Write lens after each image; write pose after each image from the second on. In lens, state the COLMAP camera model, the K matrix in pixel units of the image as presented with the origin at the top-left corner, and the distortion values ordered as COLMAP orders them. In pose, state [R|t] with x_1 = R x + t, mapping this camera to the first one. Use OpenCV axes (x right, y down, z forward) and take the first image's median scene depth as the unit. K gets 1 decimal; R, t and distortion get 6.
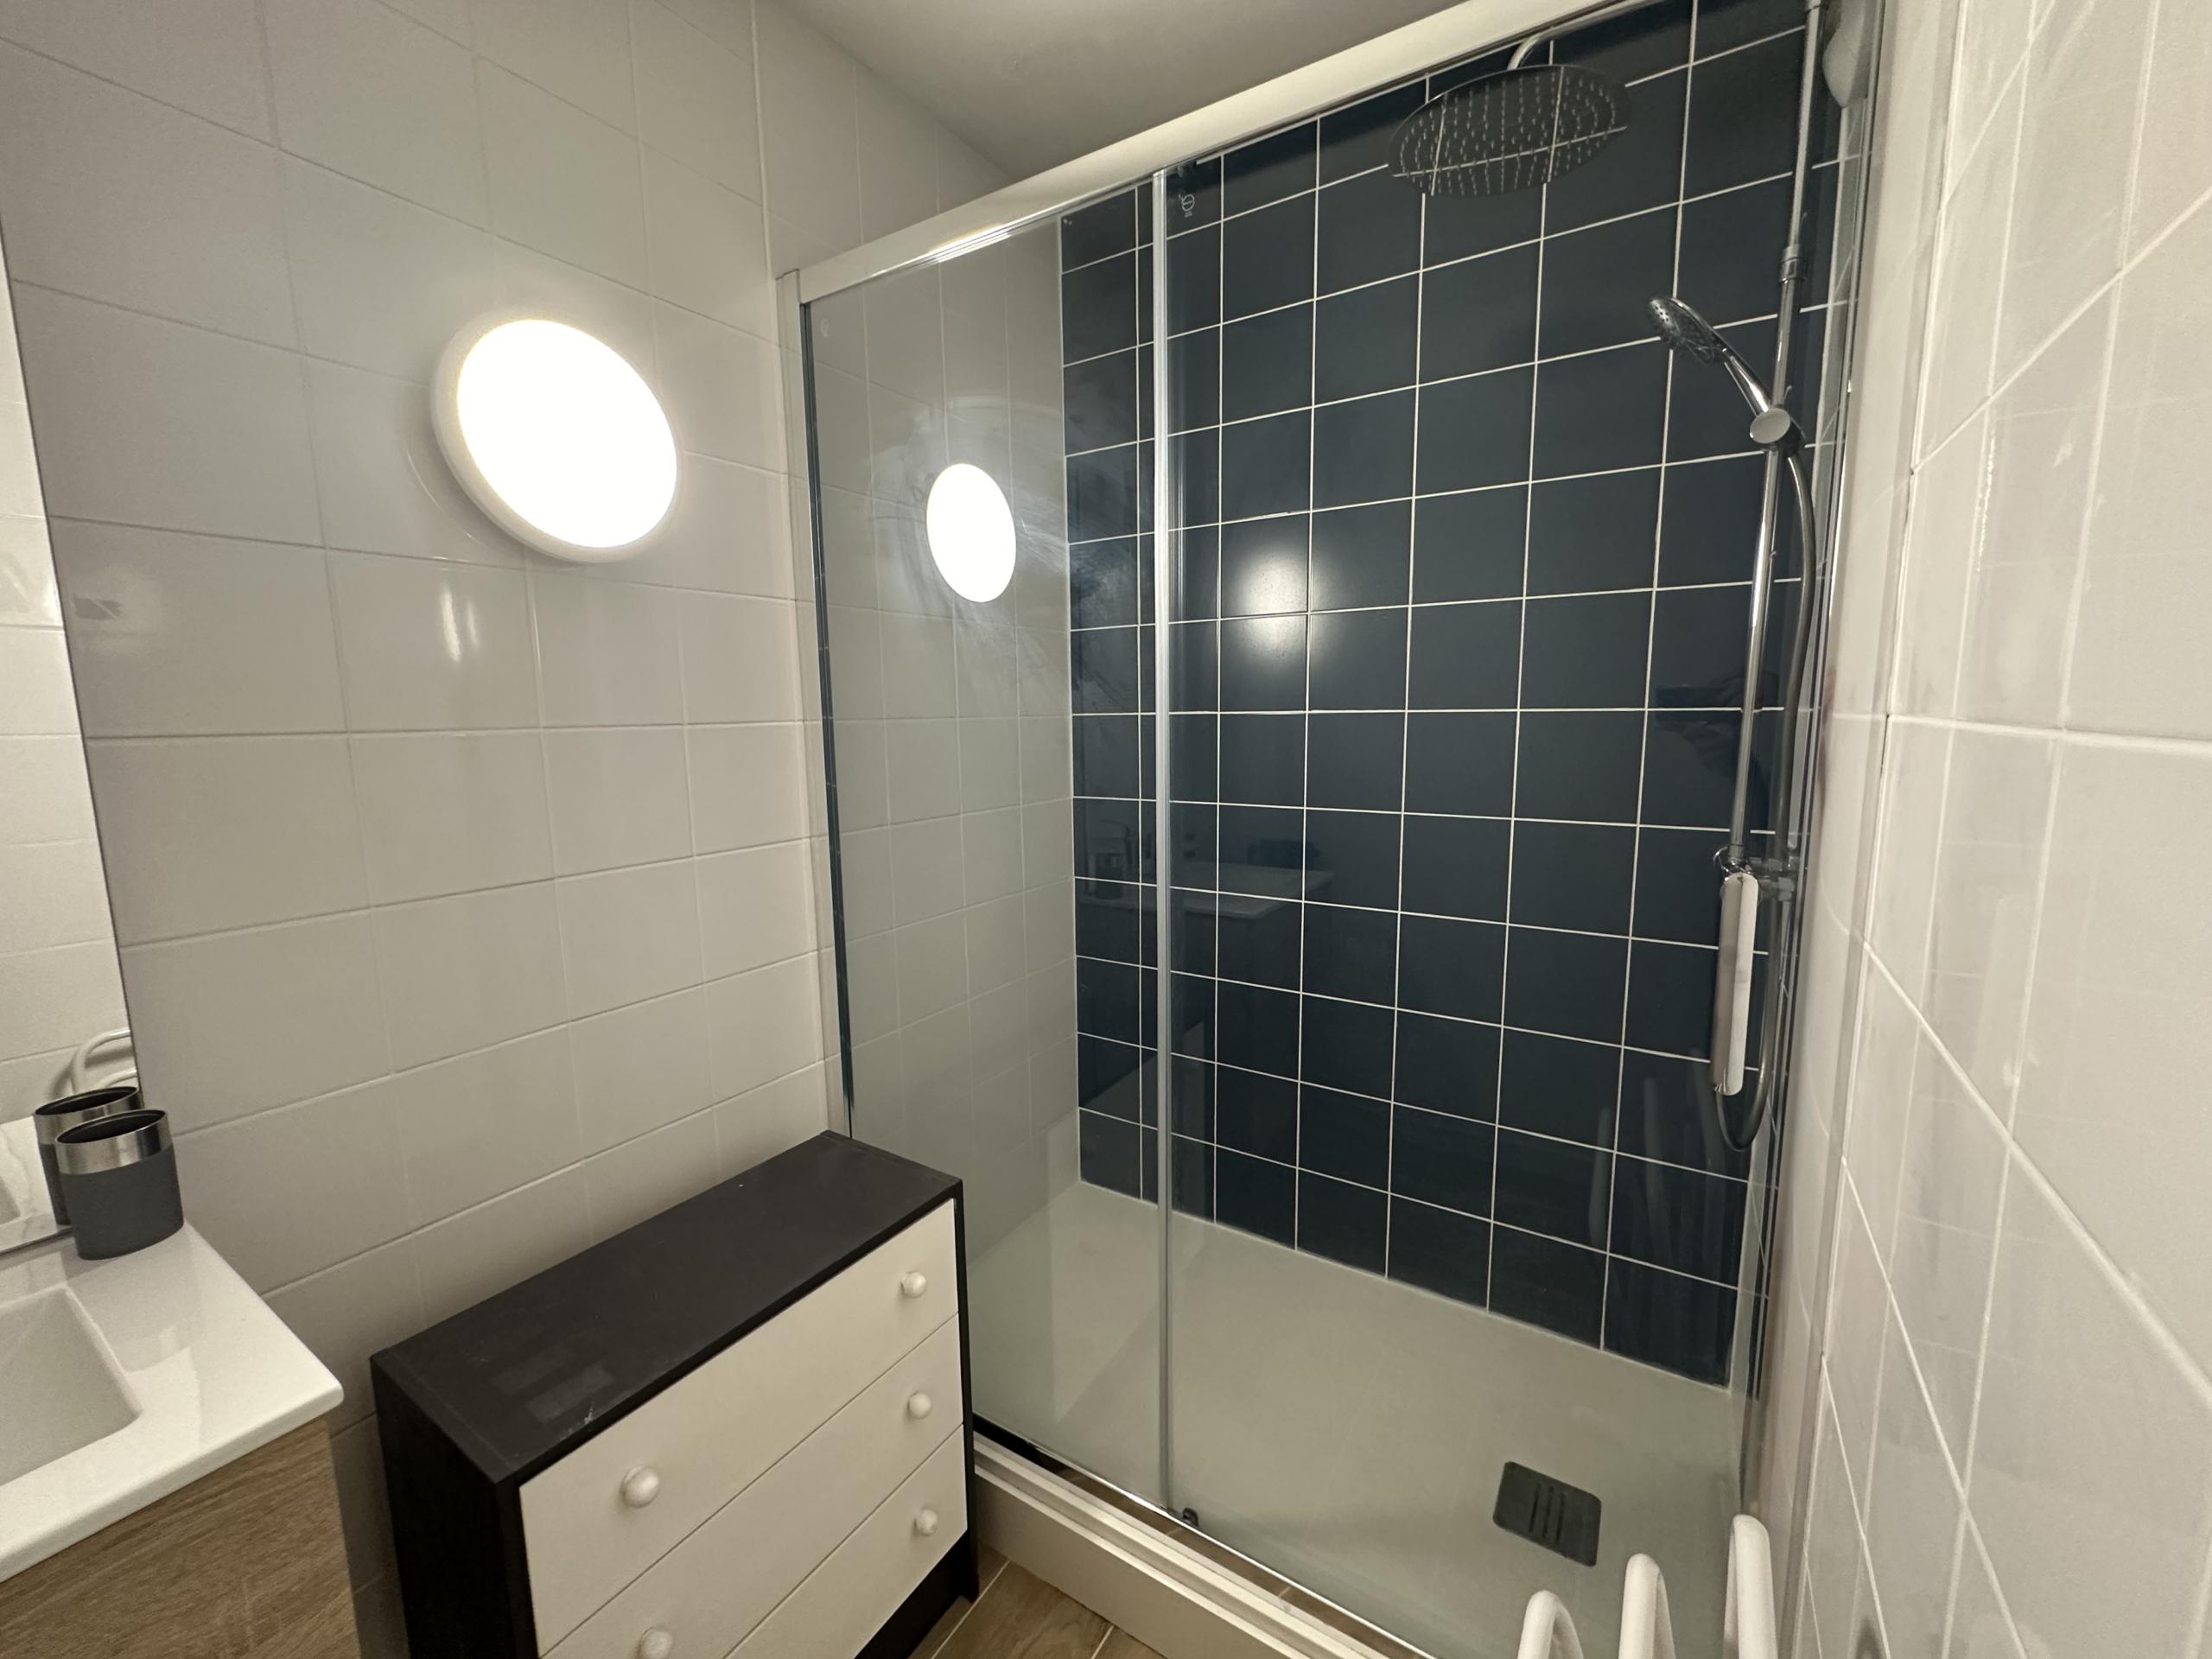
lens RADIAL K [[885.1, 0, 1113.0], [0, 885.1, 817.9], [0, 0, 1]] dist [-0.003143, 0.001141]
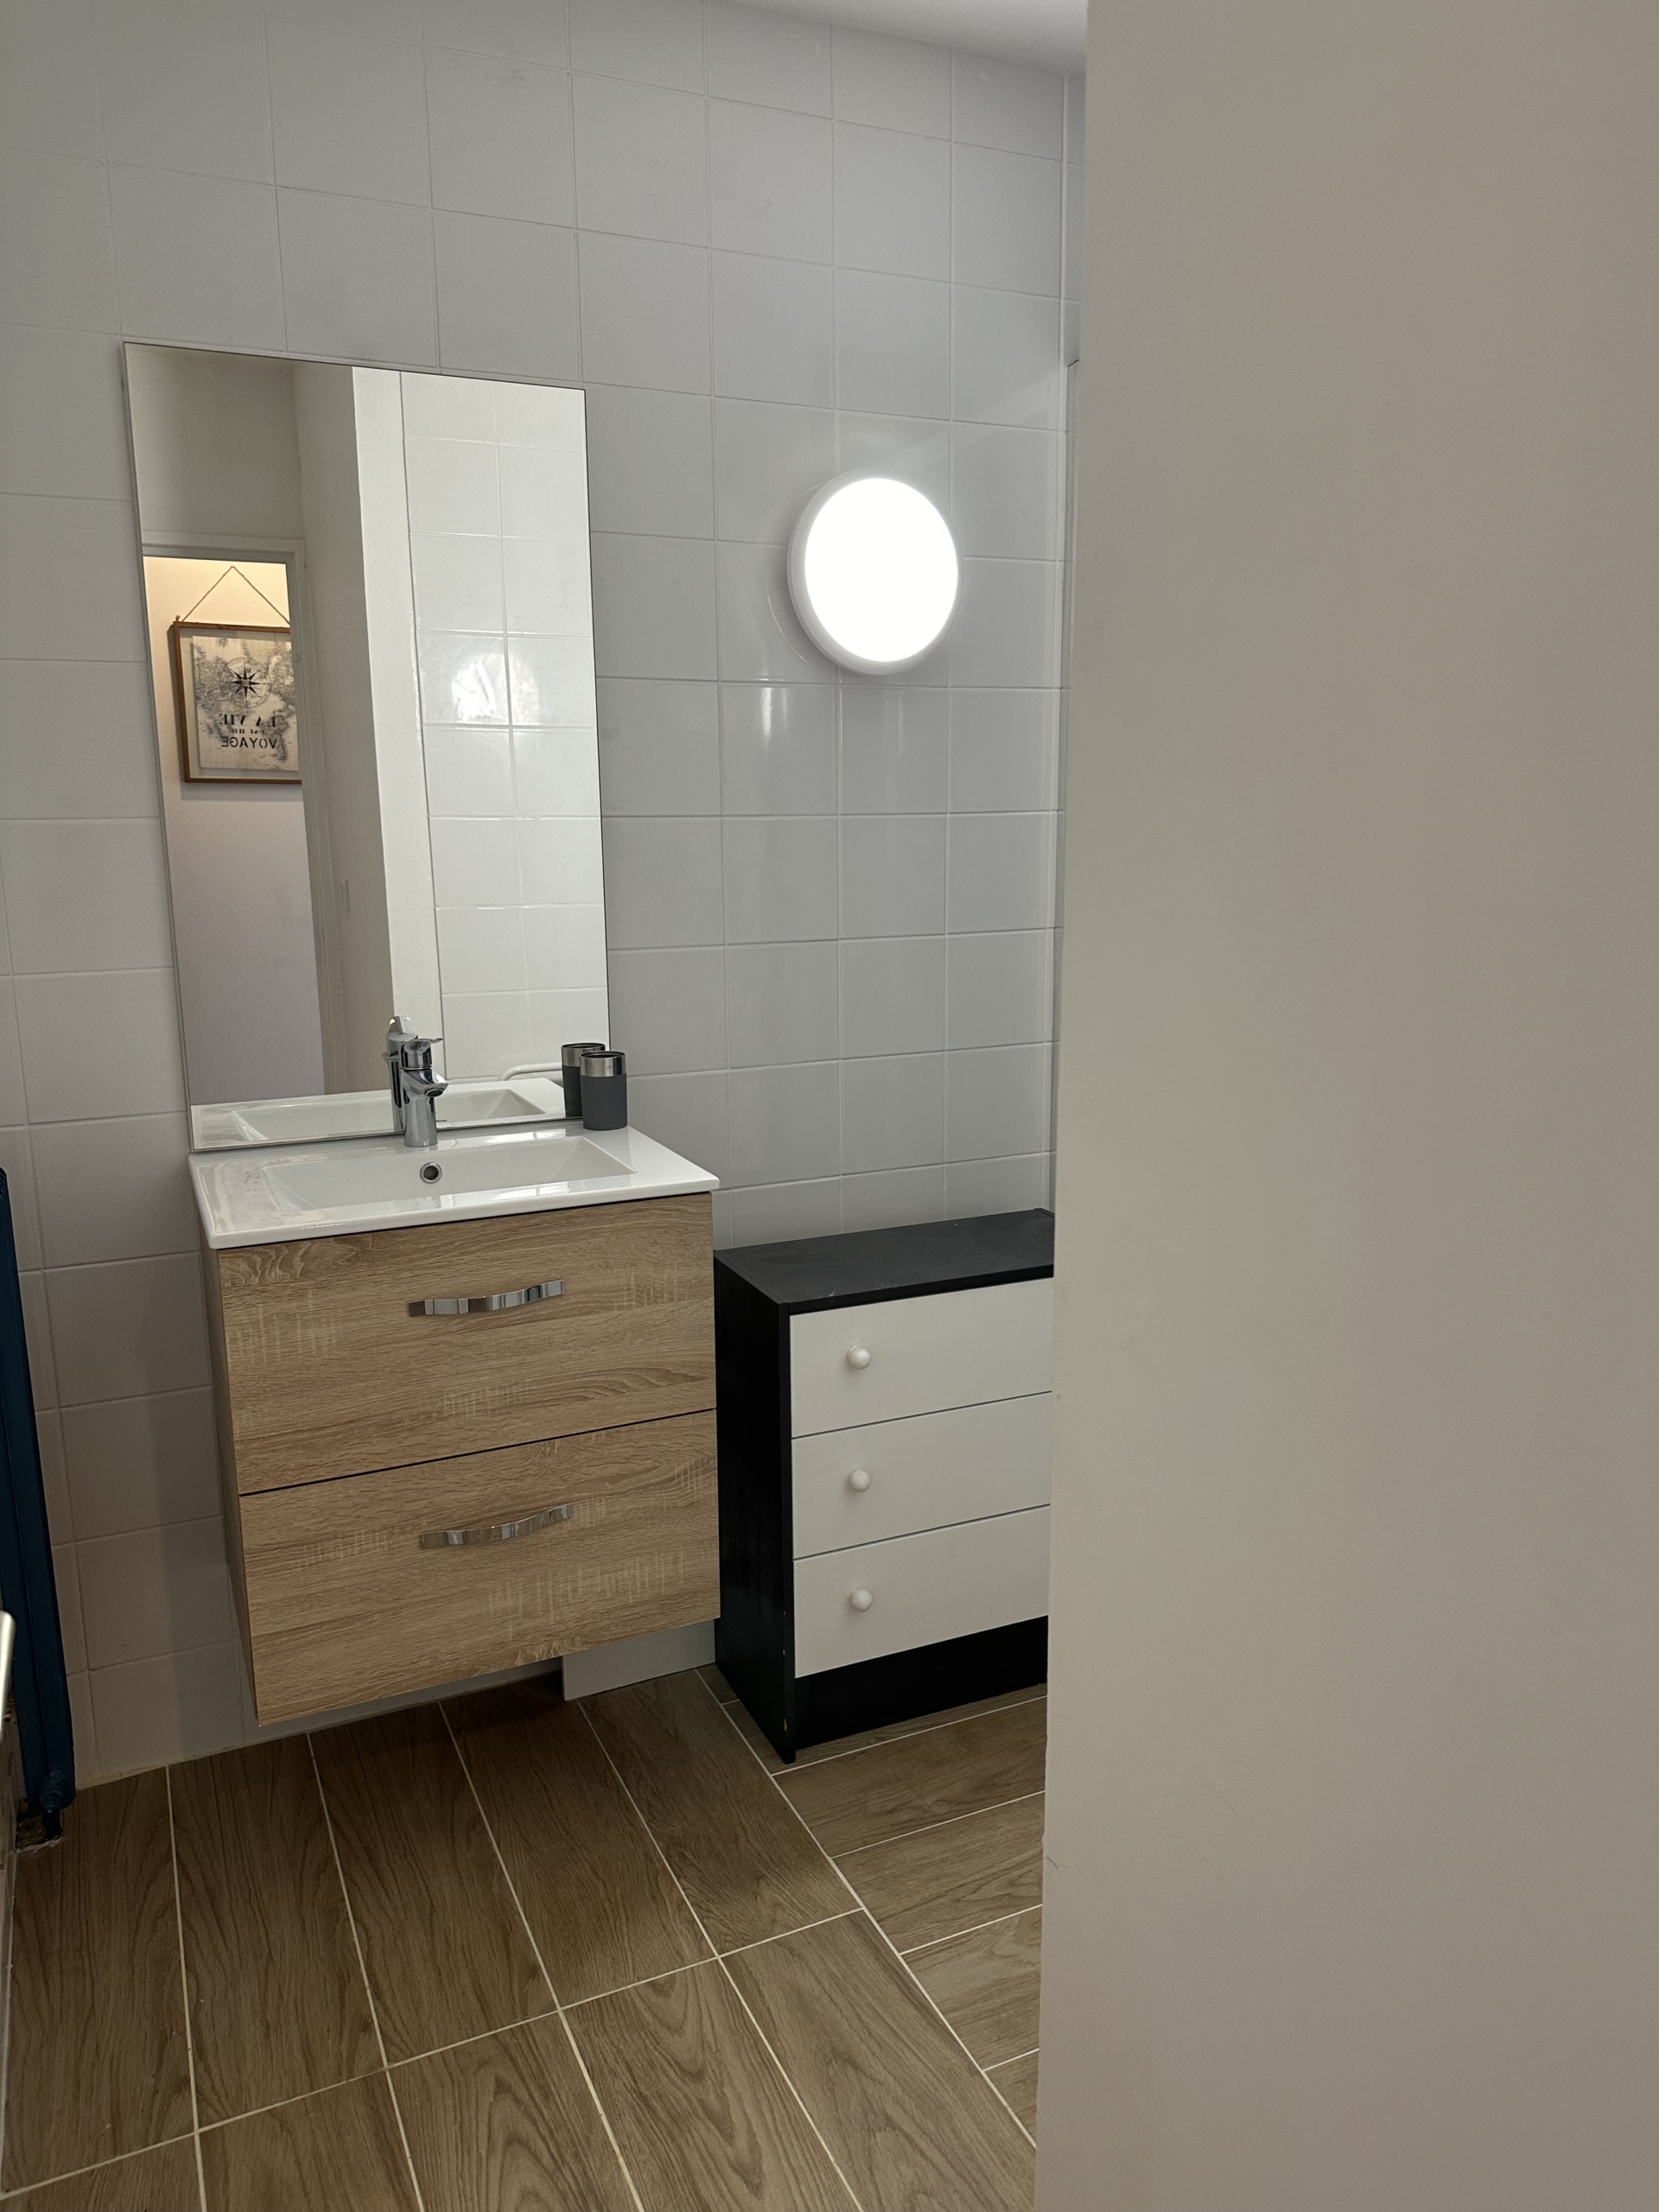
lens RADIAL K [[1563.8, 0, 837.5], [0, 1563.8, 1105.8], [0, 0, 1]] dist [0.010260, -0.012252]
pose [[0.840374, 0.117643, -0.529085, 0.628009], [-0.073601, 0.991888, 0.103643, 0.085902], [0.536986, -0.048158, 0.842216, -0.970735]]
